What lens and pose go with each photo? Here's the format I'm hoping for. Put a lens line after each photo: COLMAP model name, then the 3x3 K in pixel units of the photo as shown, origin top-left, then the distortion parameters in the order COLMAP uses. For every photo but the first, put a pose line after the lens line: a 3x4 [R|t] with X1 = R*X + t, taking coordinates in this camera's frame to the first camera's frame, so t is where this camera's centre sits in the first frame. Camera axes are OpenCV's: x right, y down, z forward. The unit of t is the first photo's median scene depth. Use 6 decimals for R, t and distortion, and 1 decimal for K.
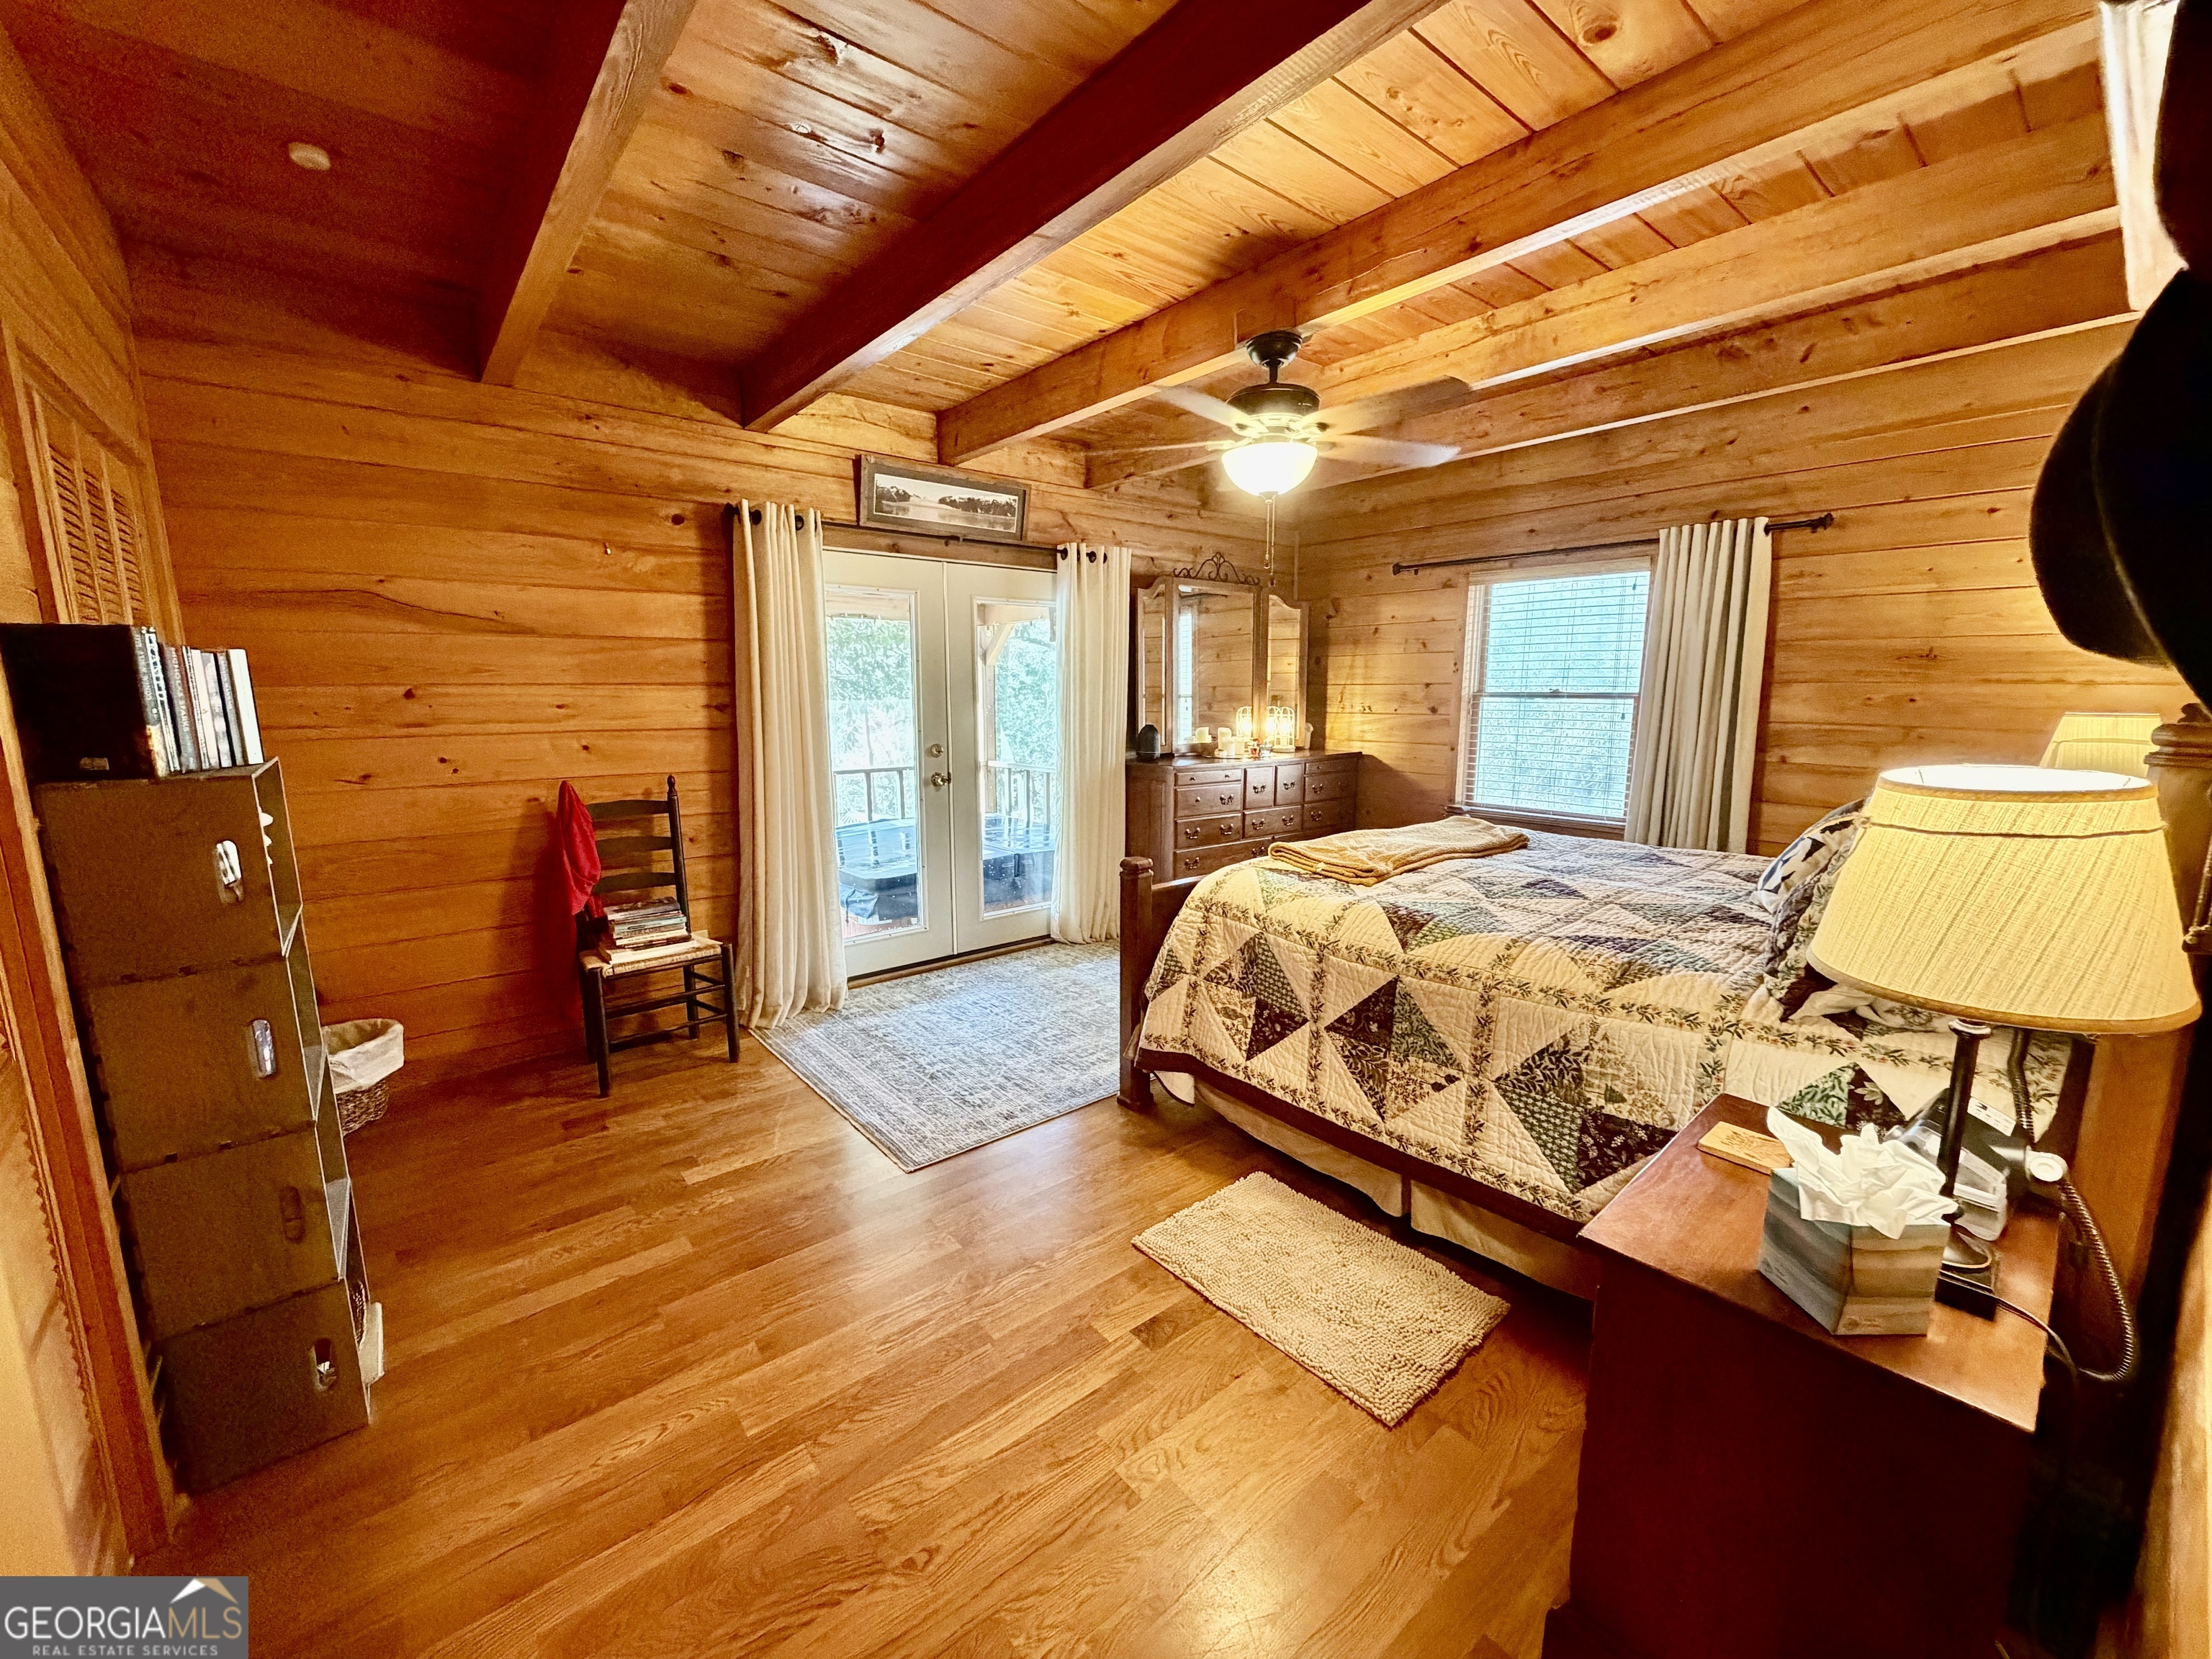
lens RADIAL K [[880.1, 0, 1114.2], [0, 880.1, 833.1], [0, 0, 1]] dist [0.000780, -0.000137]
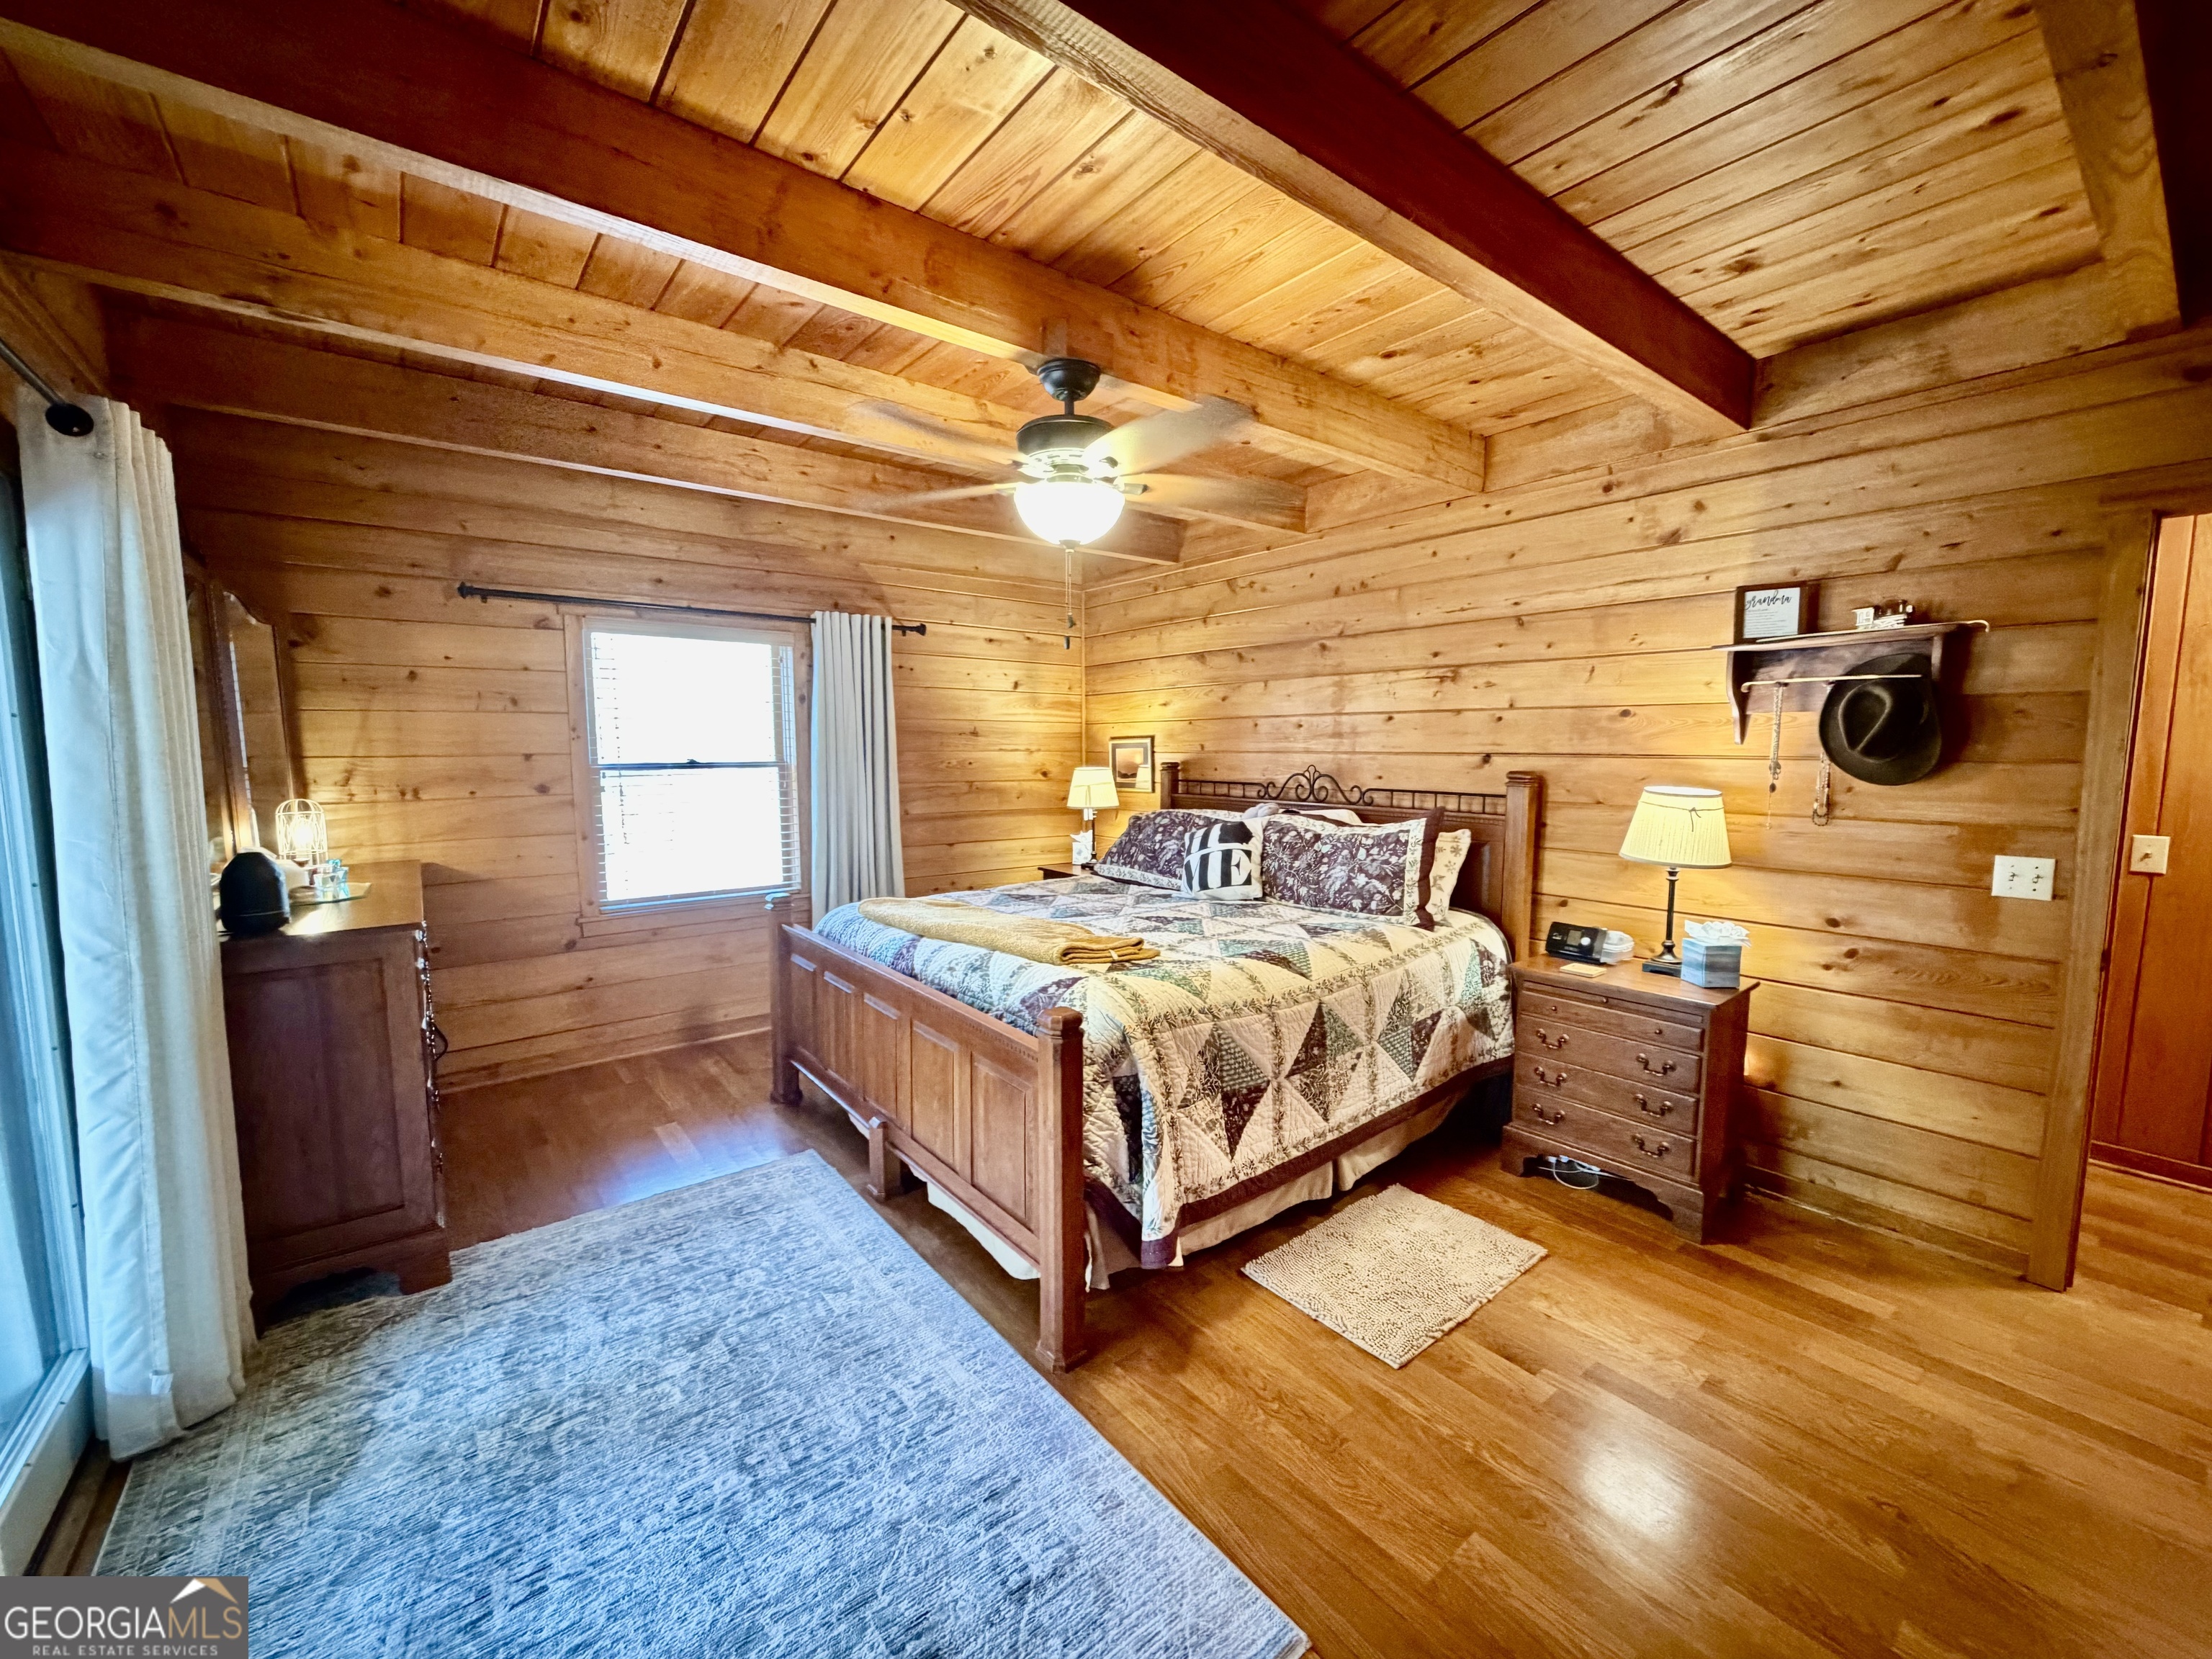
lens RADIAL K [[880.1, 0, 1100.9], [0, 880.1, 836.8], [0, 0, 1]] dist [0.000780, -0.000137]
pose [[0.040920, -0.107036, 0.993413, -0.421530], [0.167371, 0.980931, 0.098797, -0.110470], [-0.985044, 0.162226, 0.058054, 0.579518]]
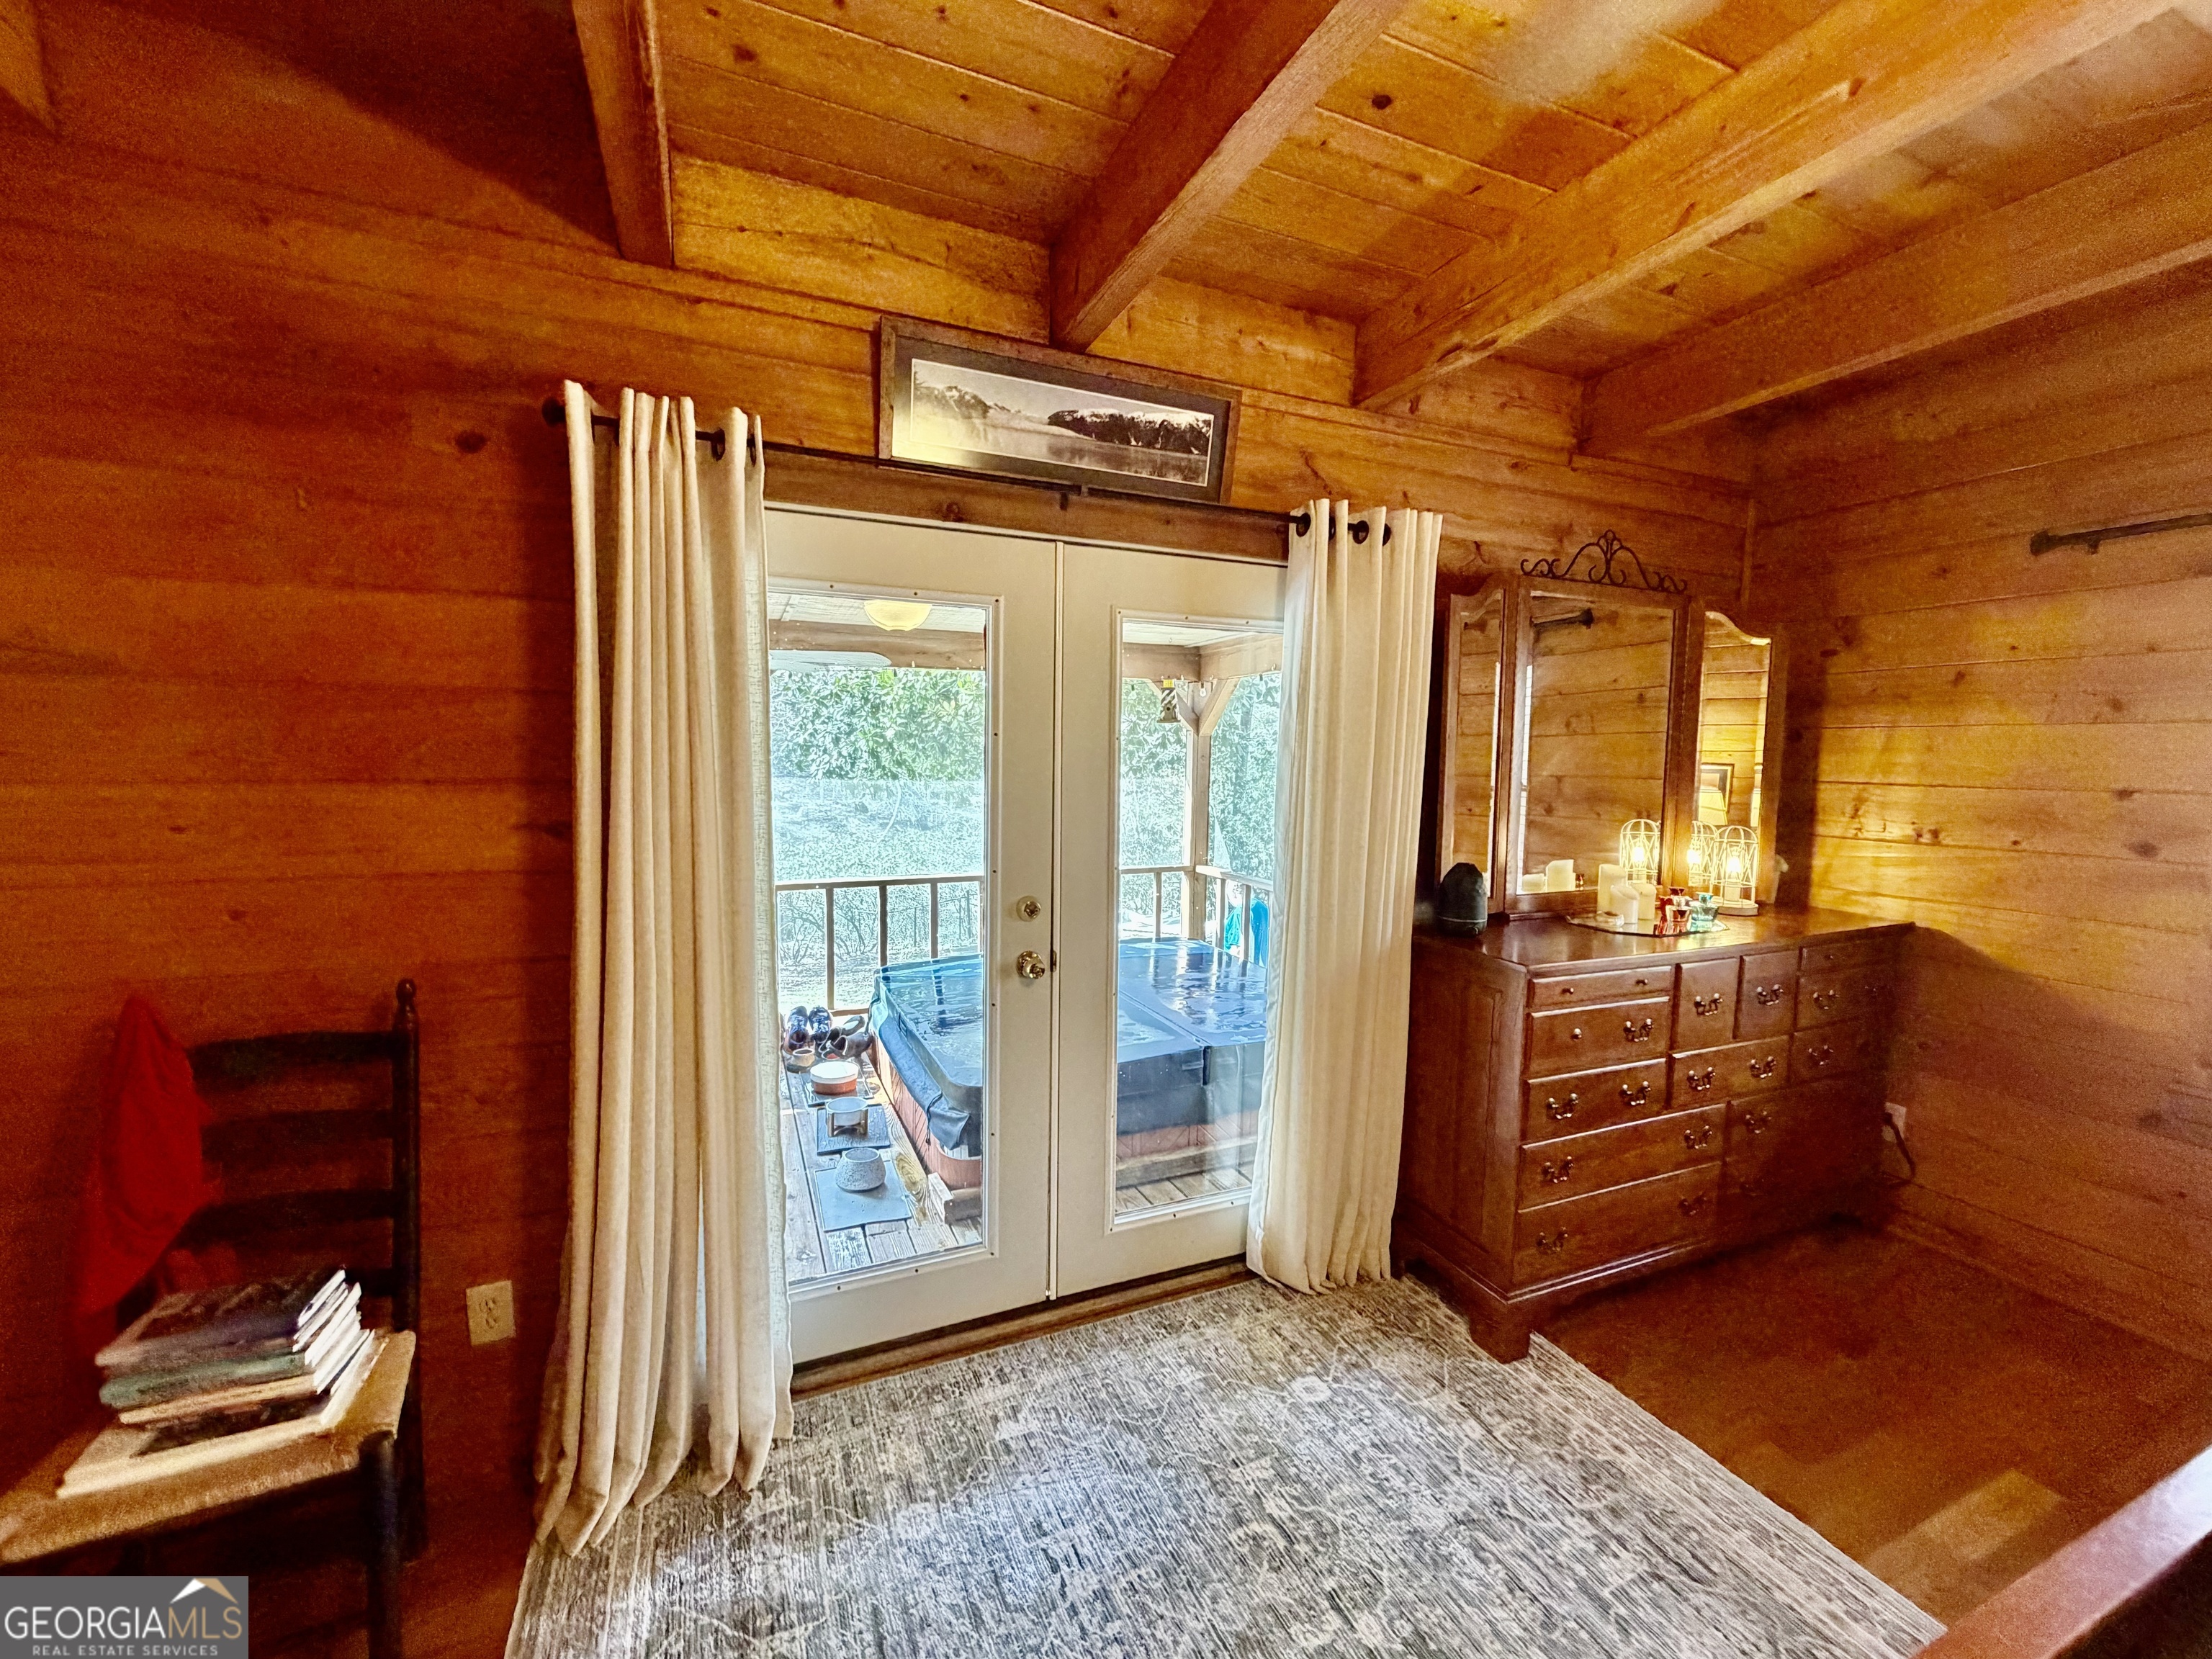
lens RADIAL K [[880.1, 0, 1108.8], [0, 880.1, 837.1], [0, 0, 1]] dist [0.000780, -0.000137]
pose [[0.959351, 0.039072, -0.279499, -0.016053], [-0.059182, 0.996202, -0.063873, -0.101181], [0.275942, 0.077818, 0.958019, 0.501115]]
